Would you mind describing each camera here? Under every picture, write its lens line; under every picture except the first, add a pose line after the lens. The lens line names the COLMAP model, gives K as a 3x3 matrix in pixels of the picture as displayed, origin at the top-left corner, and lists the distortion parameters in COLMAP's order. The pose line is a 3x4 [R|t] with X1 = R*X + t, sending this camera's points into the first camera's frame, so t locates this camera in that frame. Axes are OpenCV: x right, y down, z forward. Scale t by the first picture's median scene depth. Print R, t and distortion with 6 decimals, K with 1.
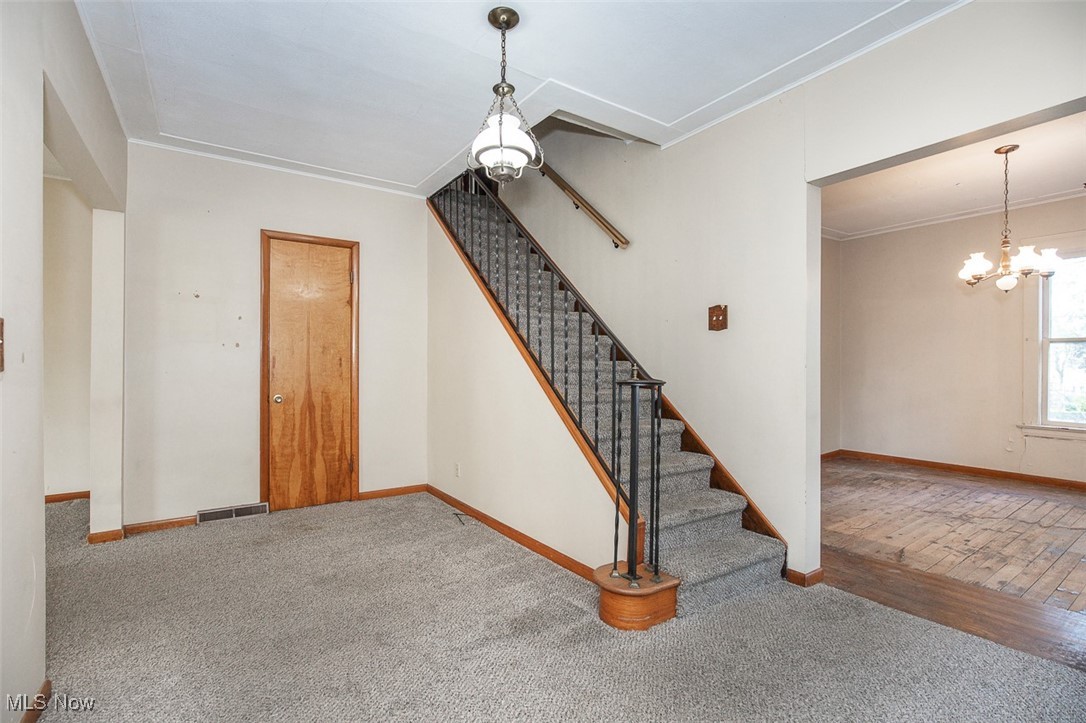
lens RADIAL K [[498.9, 0, 545.4], [0, 498.9, 362.8], [0, 0, 1]] dist [-0.011705, 0.004570]
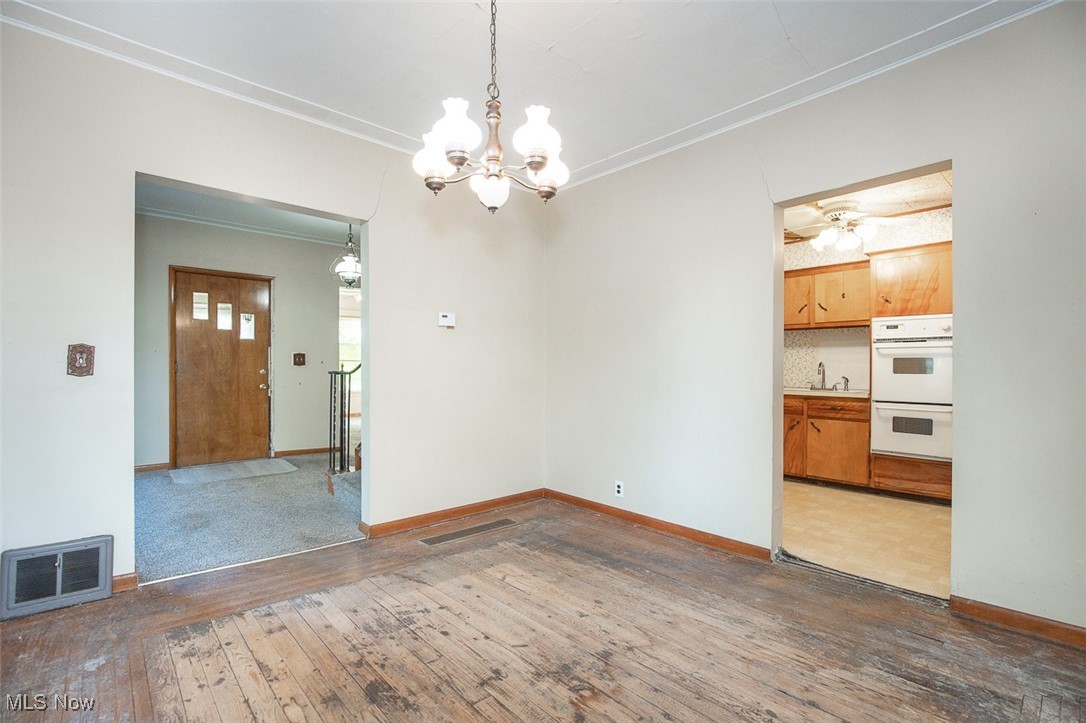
lens RADIAL K [[498.9, 0, 536.2], [0, 498.9, 371.7], [0, 0, 1]] dist [-0.011705, 0.004570]
pose [[0.117162, 0.007355, -0.993086, 1.424352], [-0.003115, 0.999970, 0.007038, 0.013610], [0.993108, 0.002269, 0.117182, 0.985804]]
